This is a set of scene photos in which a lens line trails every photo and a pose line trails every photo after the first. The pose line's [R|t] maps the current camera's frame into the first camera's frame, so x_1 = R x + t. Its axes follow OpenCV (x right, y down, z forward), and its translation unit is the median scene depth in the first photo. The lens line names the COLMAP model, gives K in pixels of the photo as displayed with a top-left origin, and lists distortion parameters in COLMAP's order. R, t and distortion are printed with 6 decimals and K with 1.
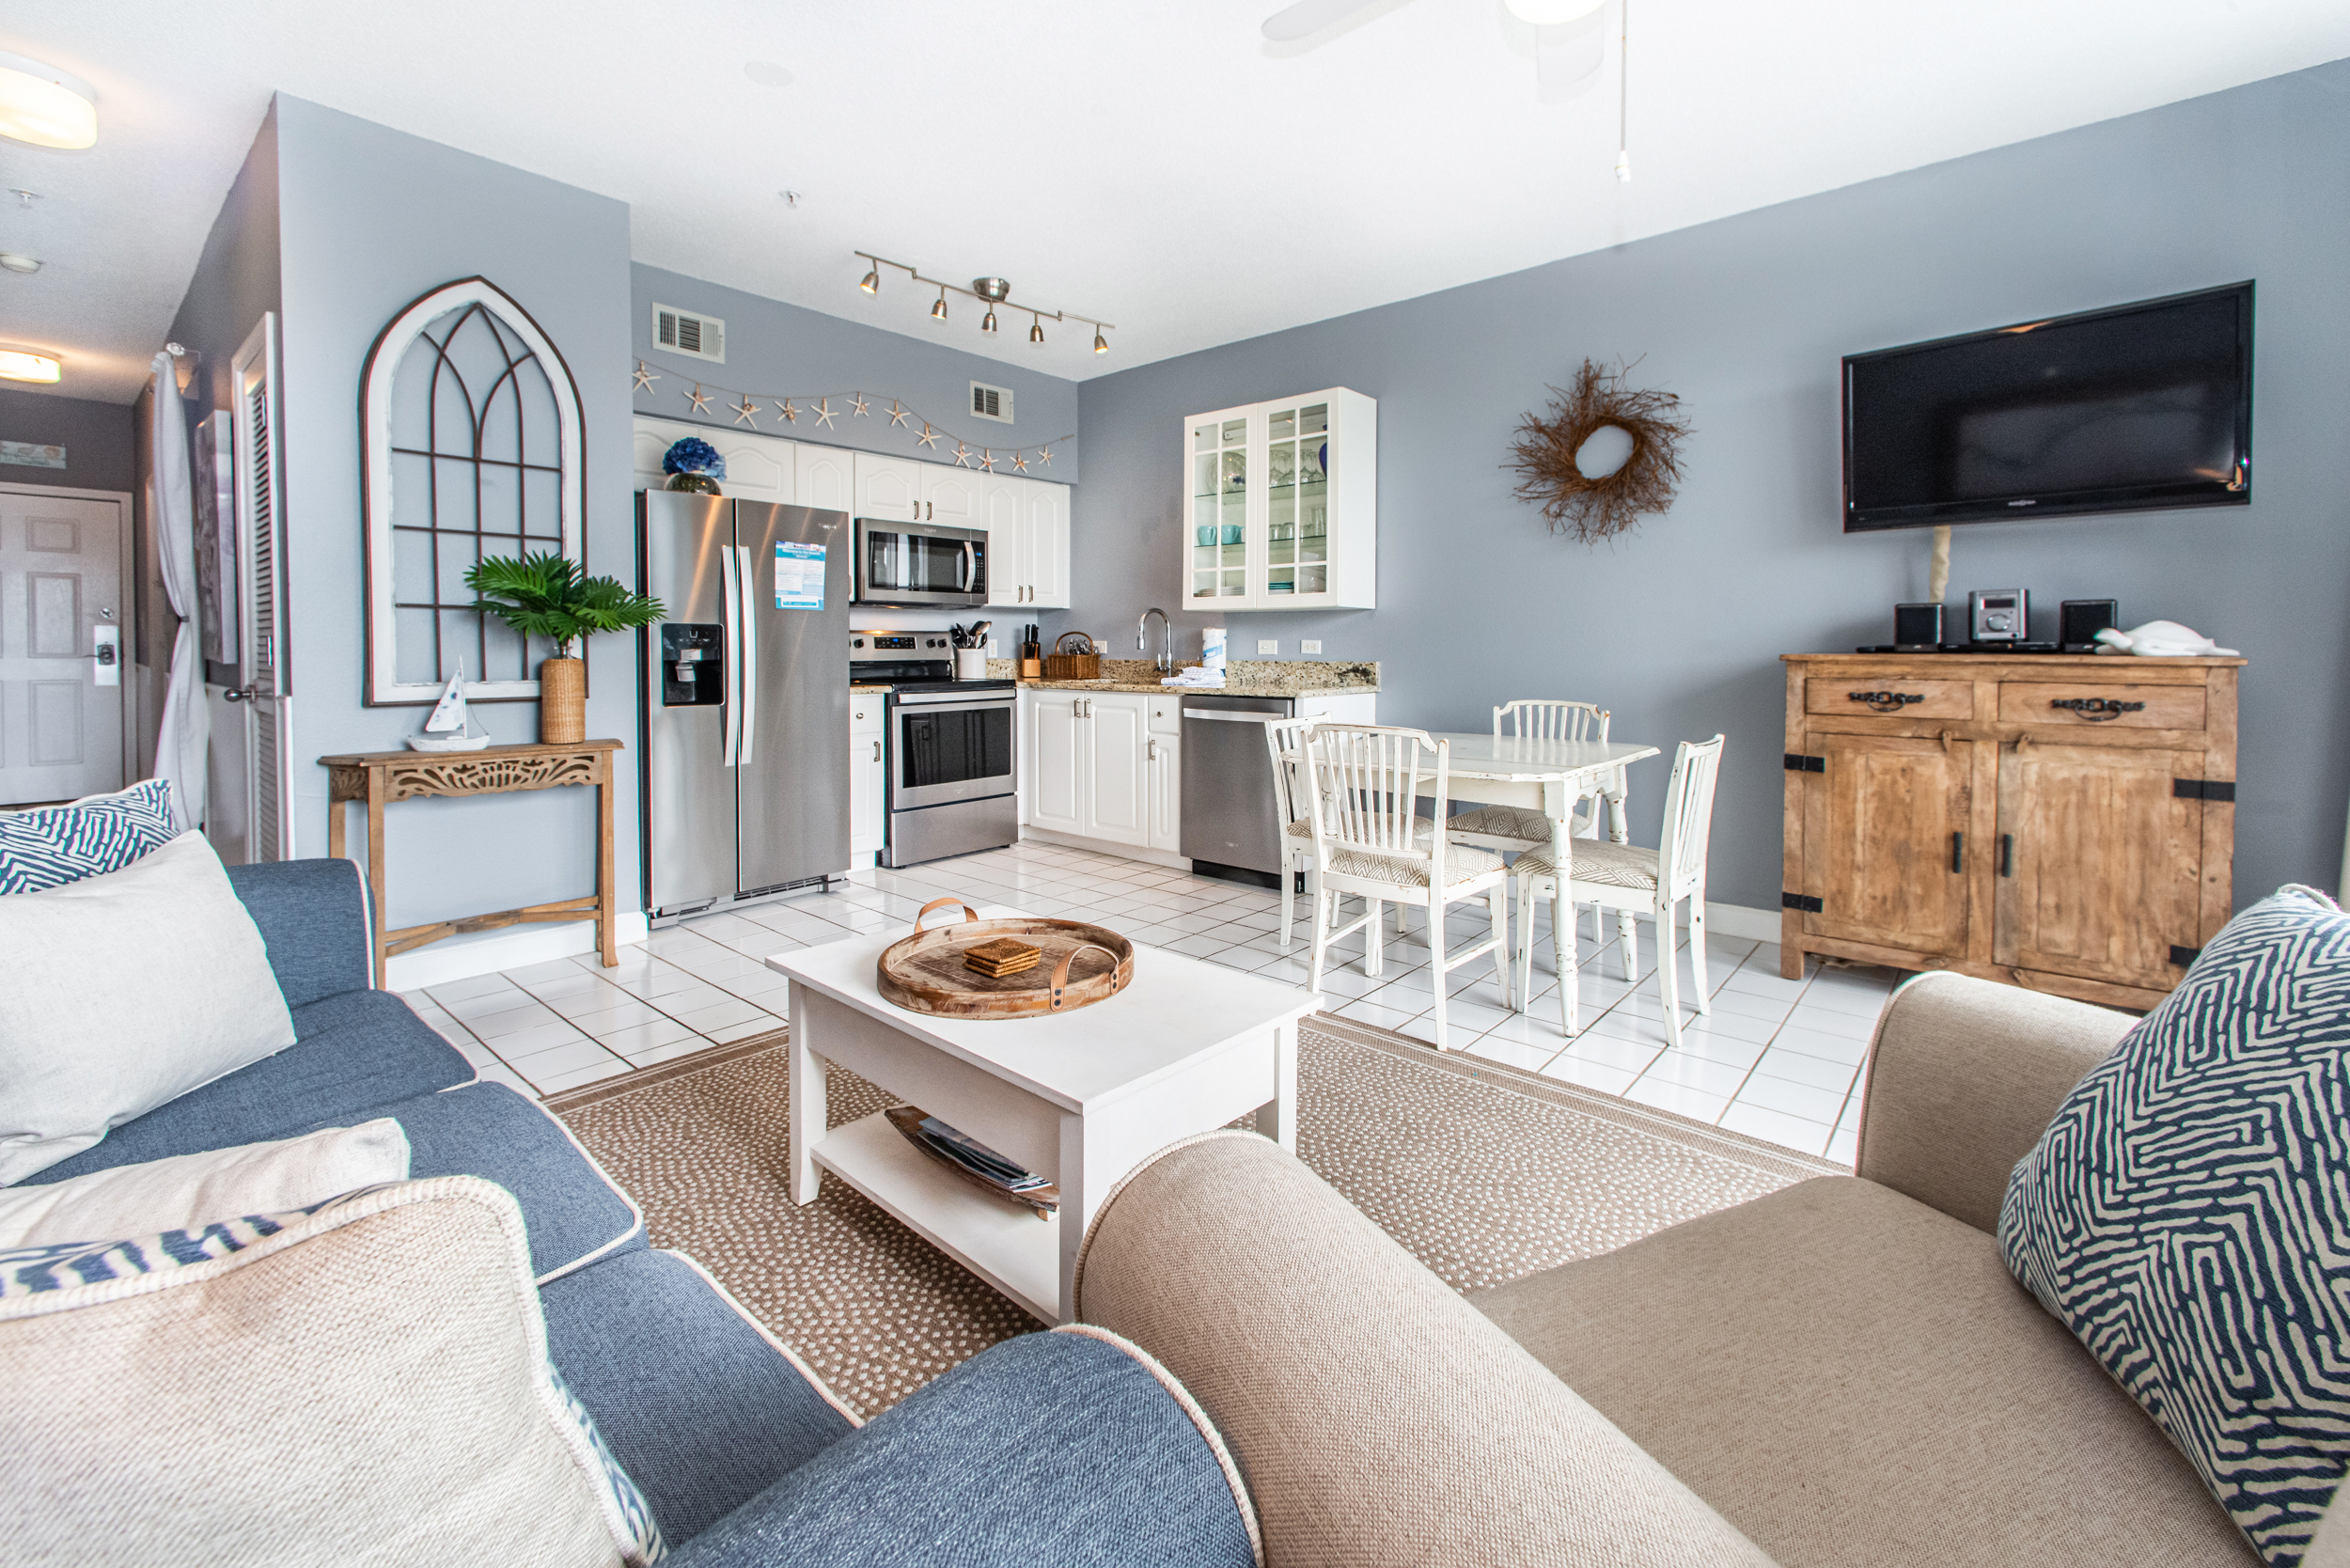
lens RADIAL K [[975.5, 0, 1180.5], [0, 975.5, 721.9], [0, 0, 1]] dist [0.000667, 0.000133]
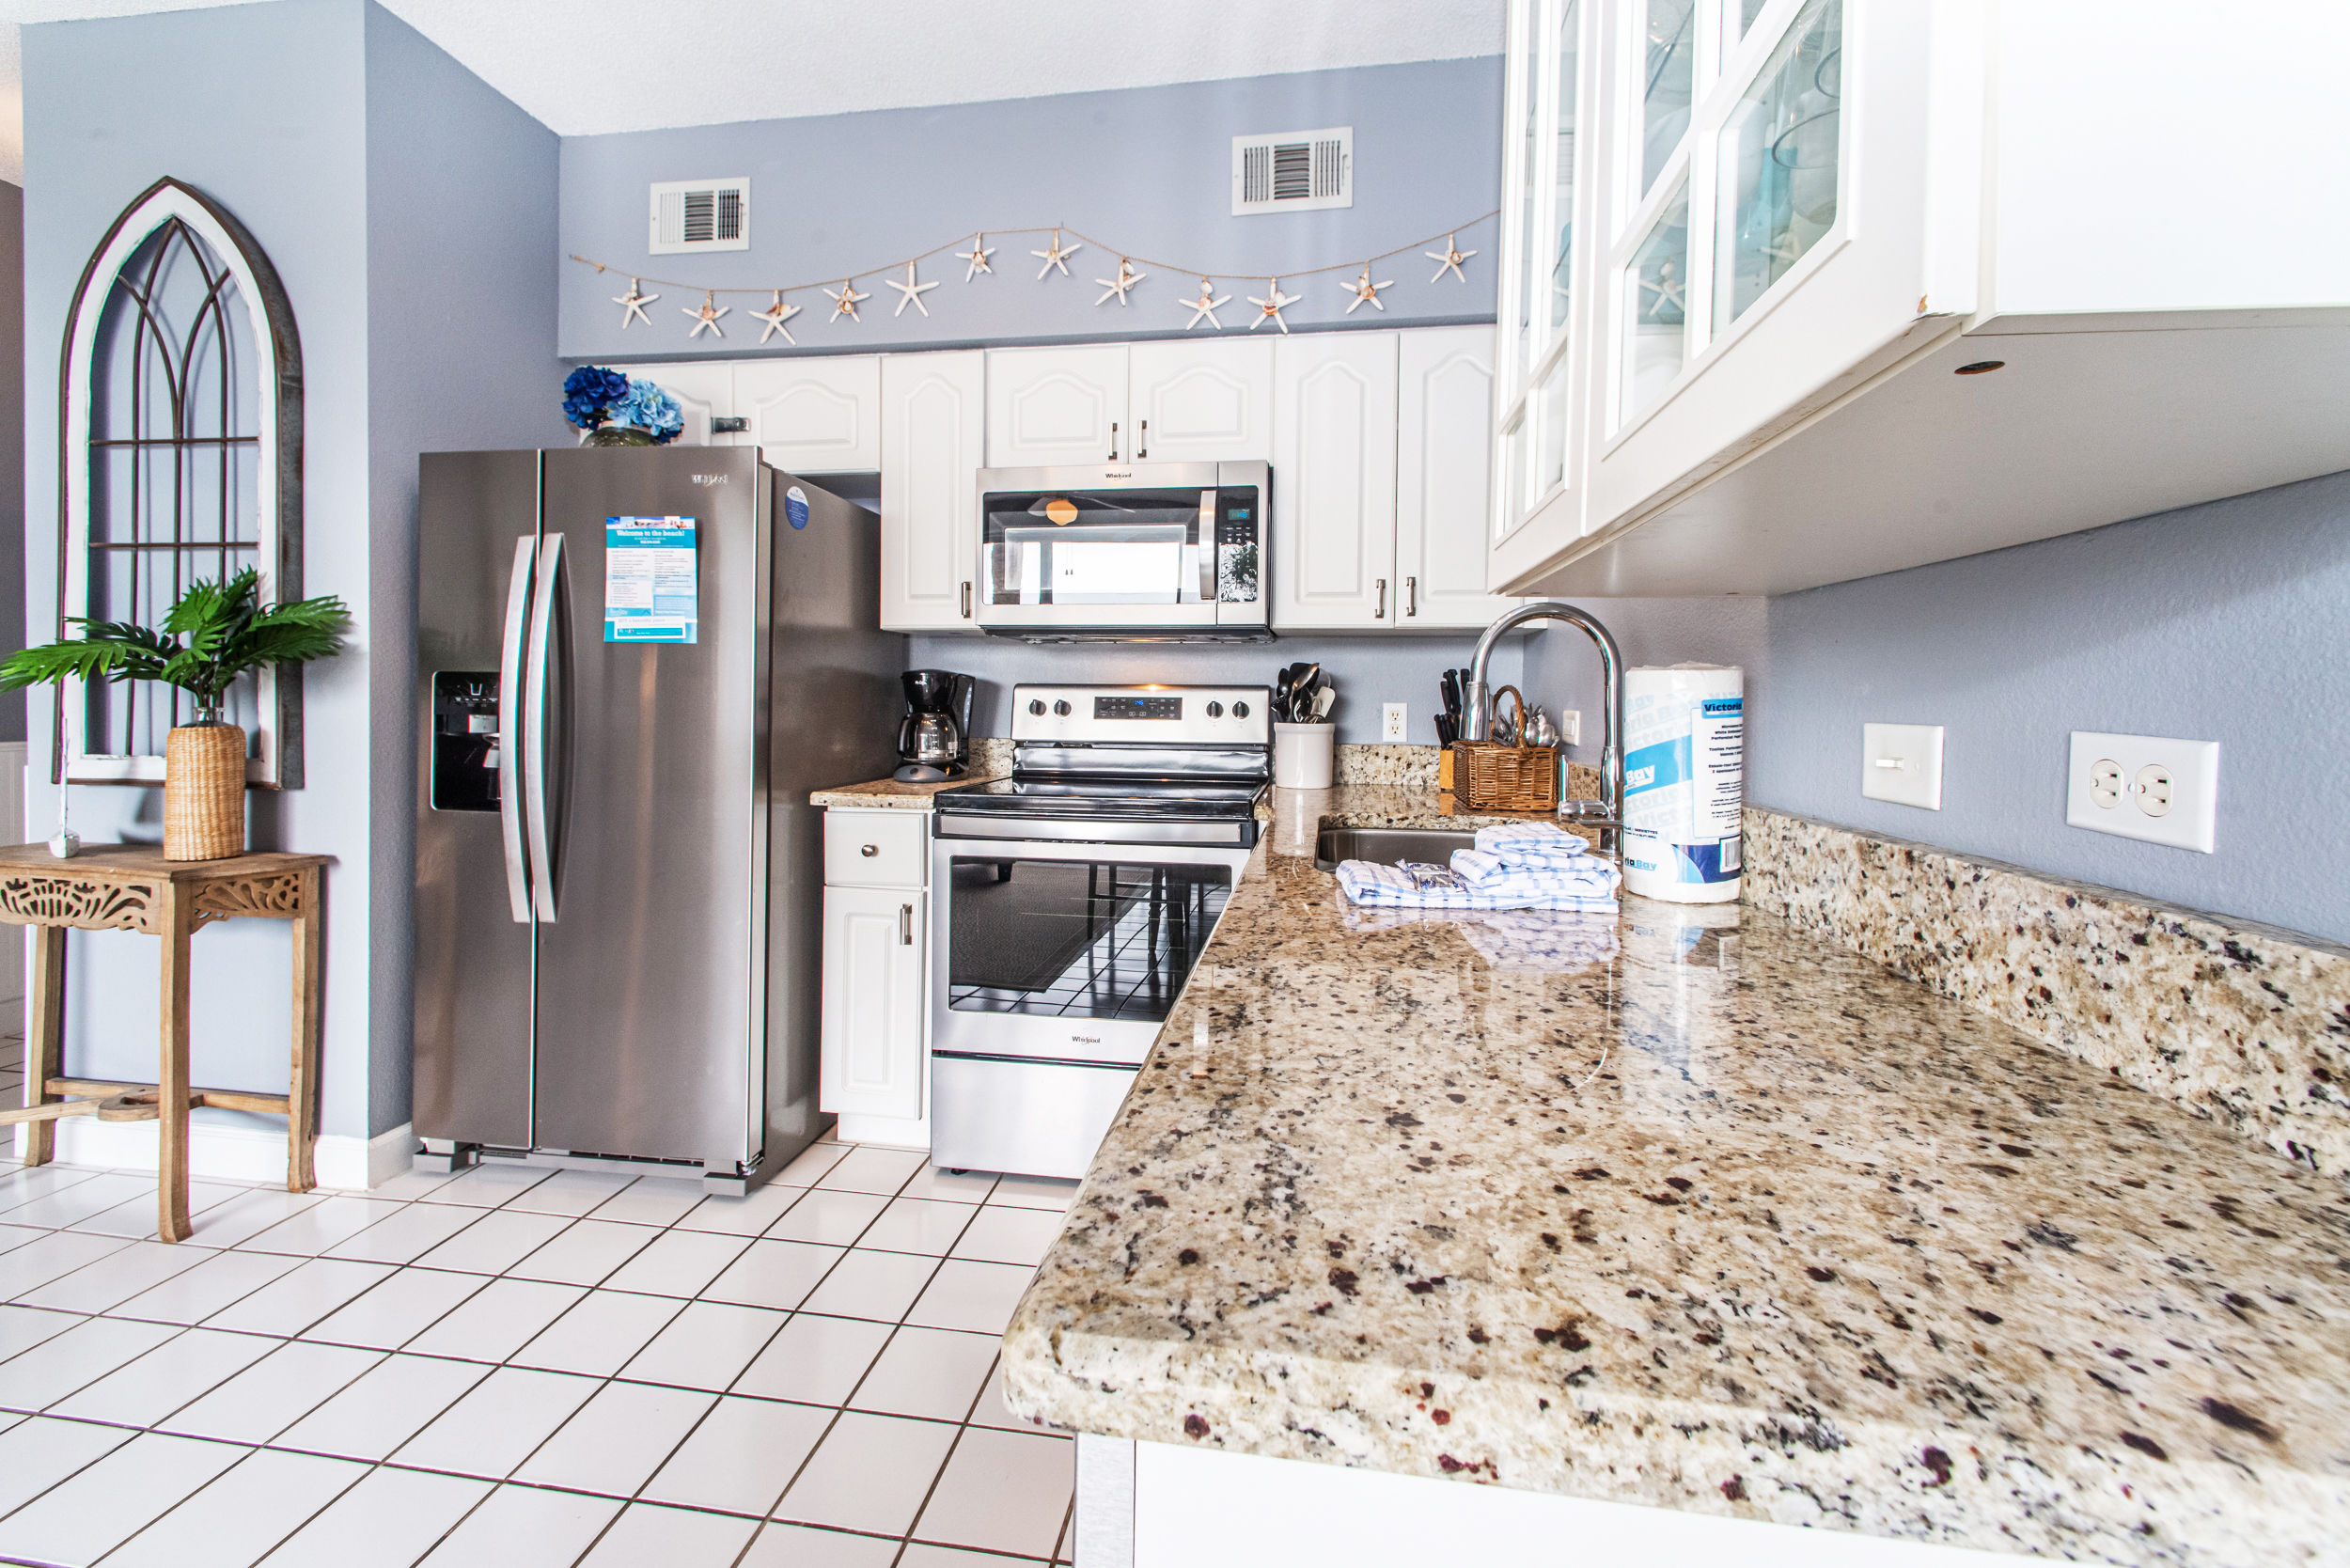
lens RADIAL K [[975.5, 0, 1180.5], [0, 975.5, 721.9], [0, 0, 1]] dist [0.000667, 0.000133]
pose [[0.535694, 0.026869, -0.843985, 0.208509], [-0.076950, 0.996888, -0.017104, -0.087016], [0.840899, 0.074107, 0.536094, 0.972692]]
